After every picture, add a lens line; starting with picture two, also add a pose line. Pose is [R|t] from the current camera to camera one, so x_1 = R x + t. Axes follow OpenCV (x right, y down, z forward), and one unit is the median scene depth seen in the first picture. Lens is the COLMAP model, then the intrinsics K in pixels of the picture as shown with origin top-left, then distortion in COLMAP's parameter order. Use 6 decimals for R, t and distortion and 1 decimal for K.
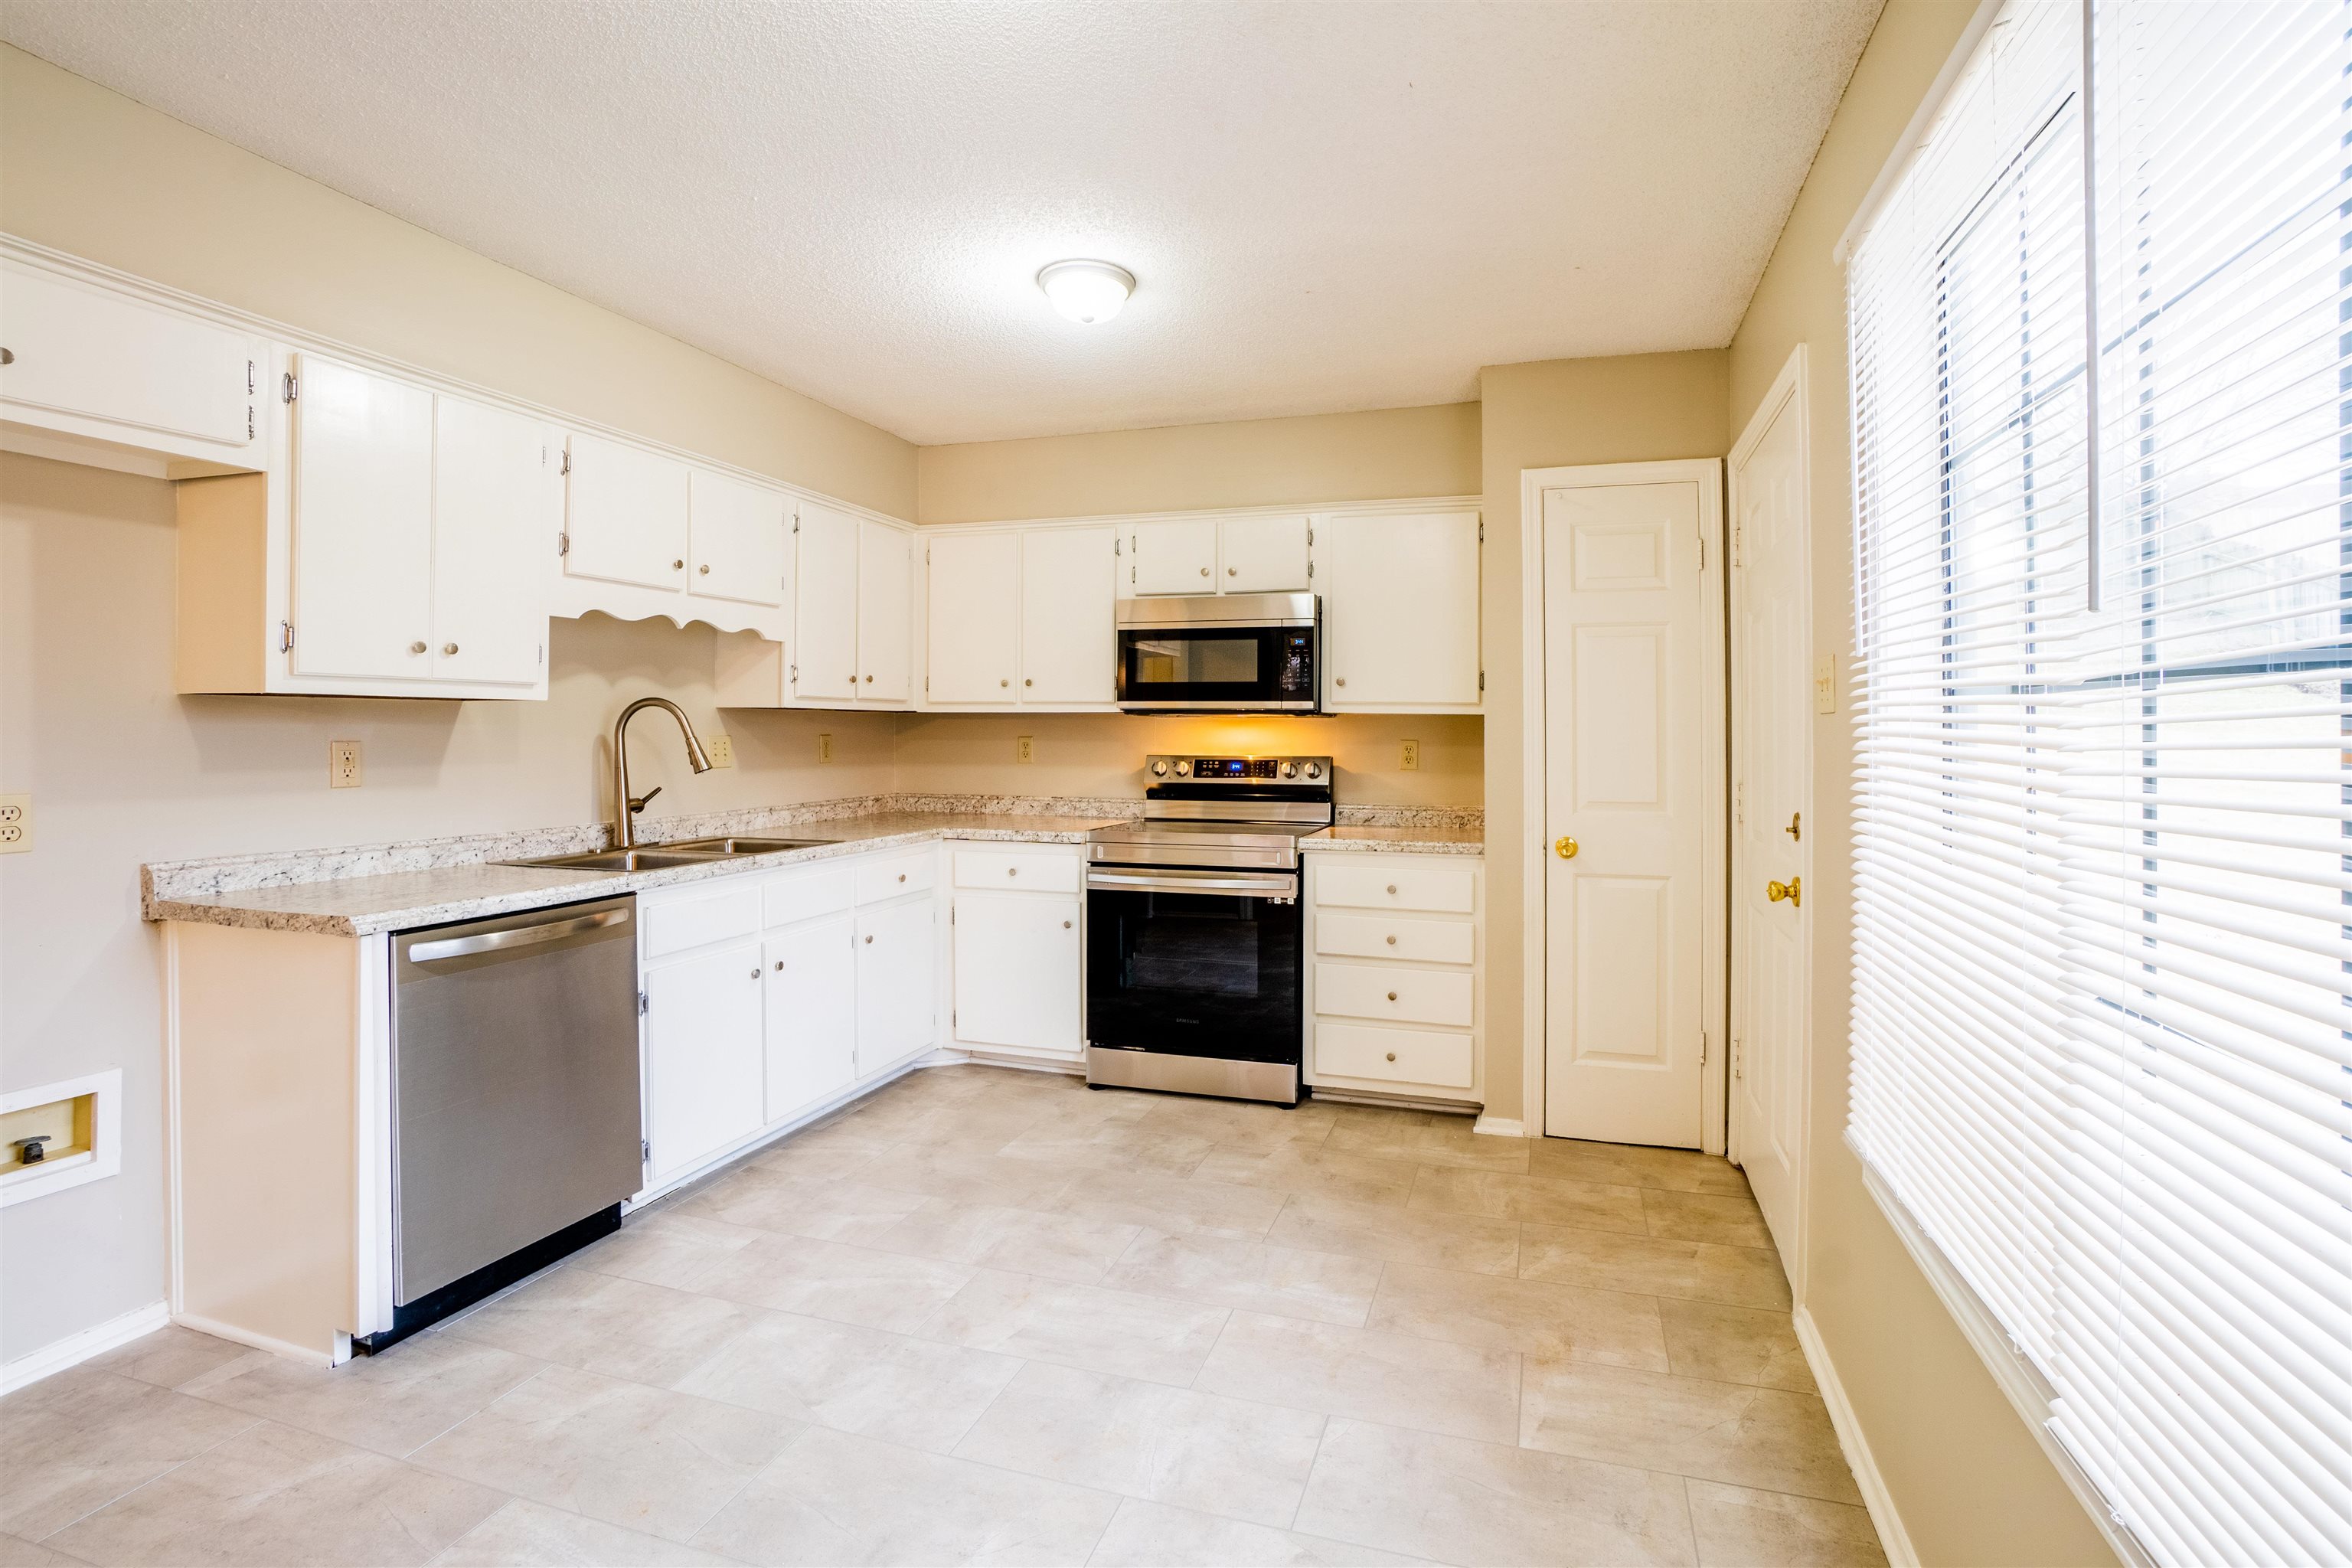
lens RADIAL K [[1066.4, 0, 1177.0], [0, 1066.4, 744.9], [0, 0, 1]] dist [-0.058793, 0.020801]
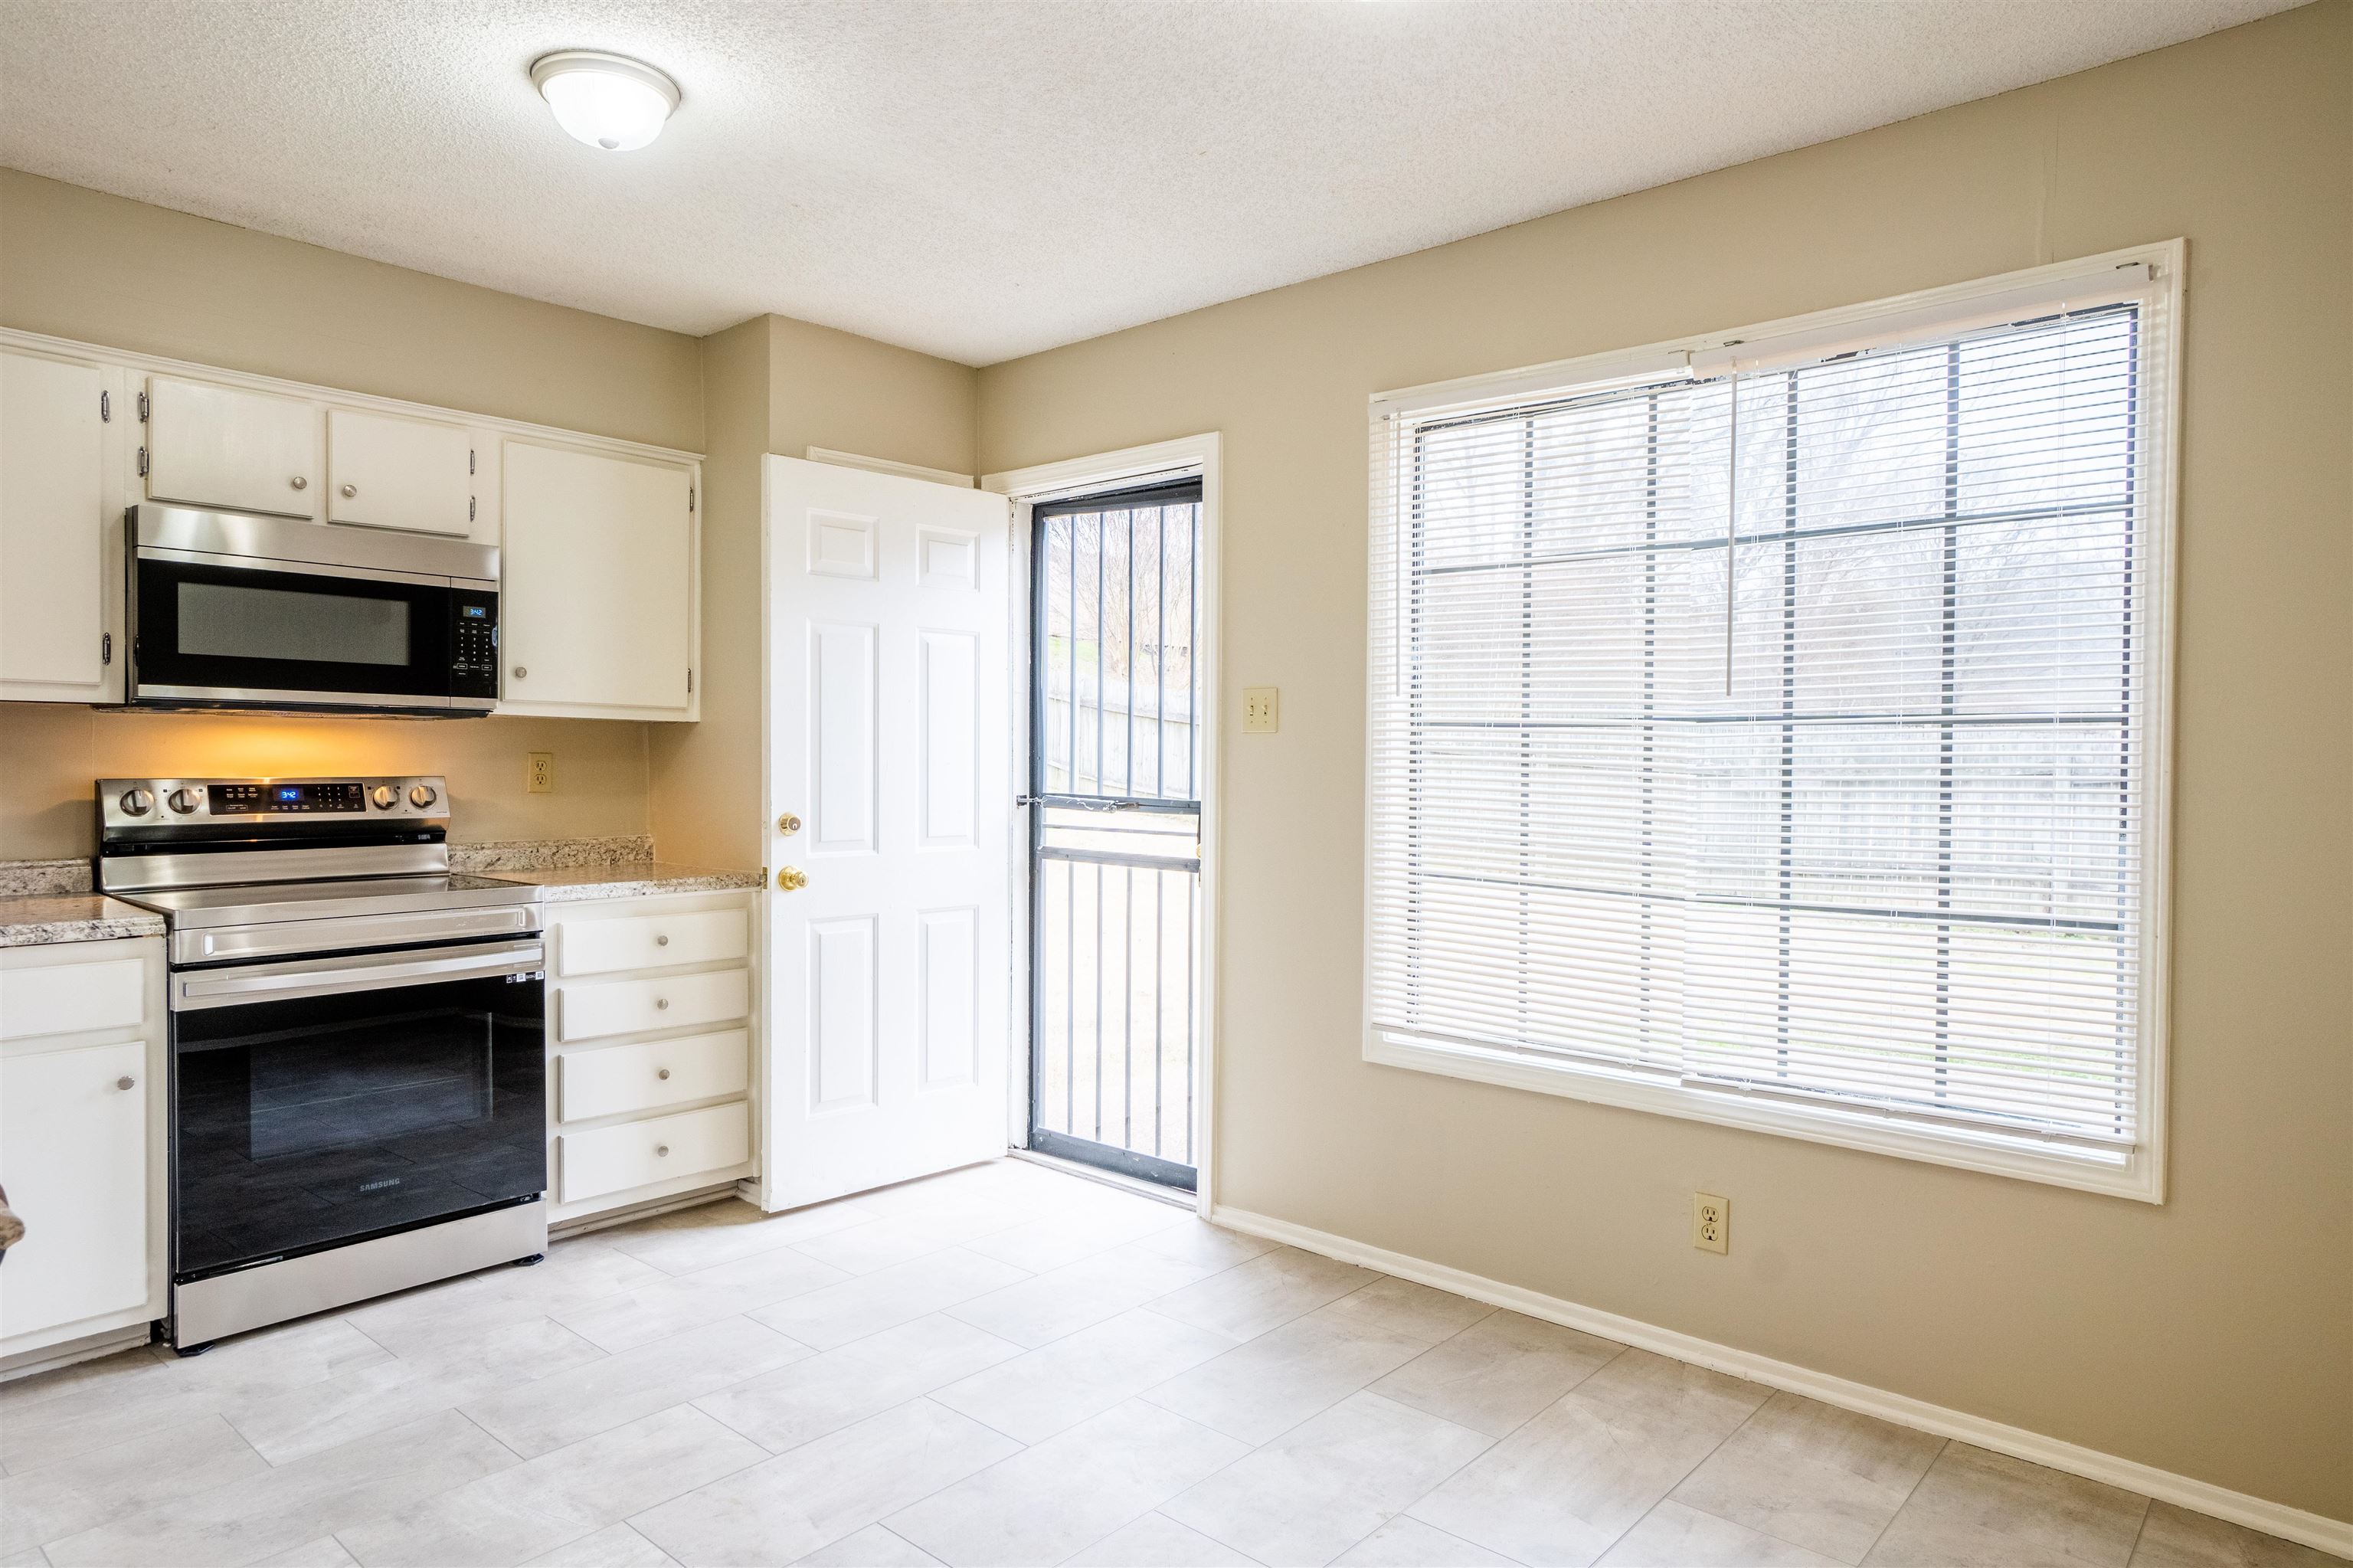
lens RADIAL K [[1463.8, 0, 1173.8], [0, 1463.8, 819.4], [0, 0, 1]] dist [-0.007156, 0.024177]
pose [[0.408447, -0.040390, 0.911888, -0.581069], [0.003368, 0.999080, 0.042743, -0.000404], [-0.912776, -0.014387, 0.408208, 0.187337]]
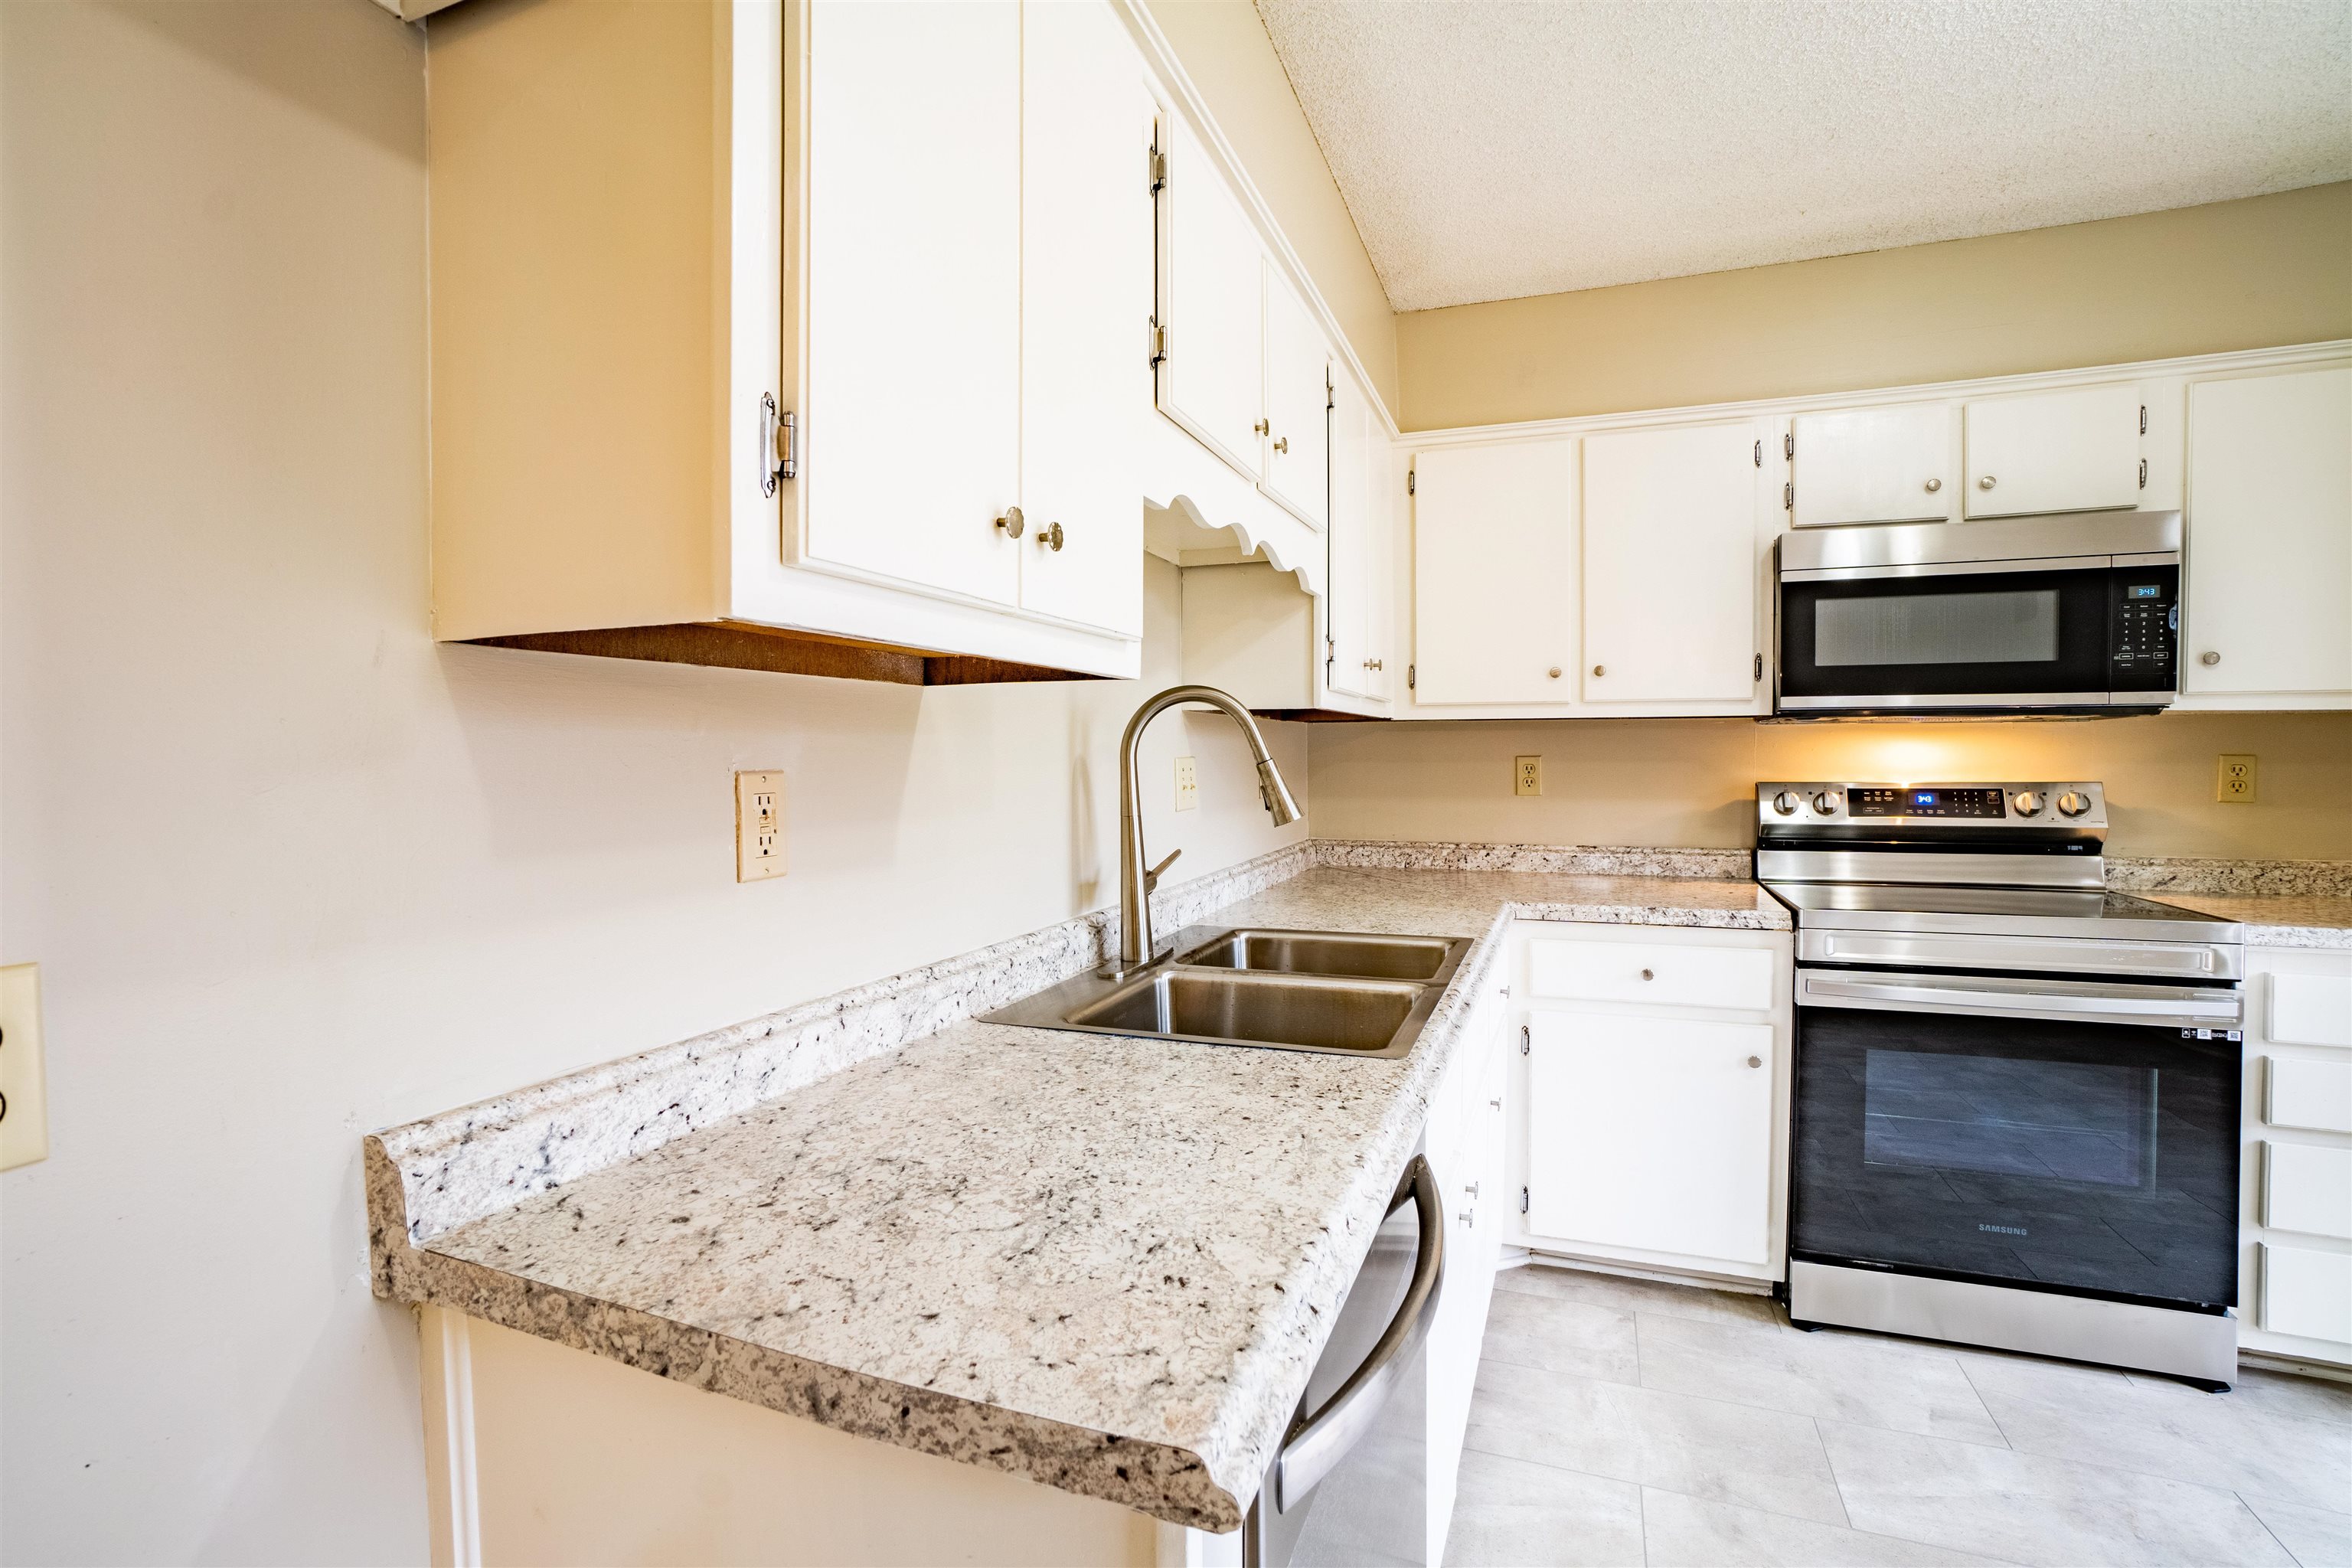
lens RADIAL K [[1071.6, 0, 1137.3], [0, 1071.6, 767.0], [0, 0, 1]] dist [-0.066660, 0.021541]
pose [[0.997251, -0.008184, -0.073640, -0.412224], [0.008123, 0.999966, -0.001121, -0.002247], [0.073647, 0.000520, 0.997284, 0.382629]]
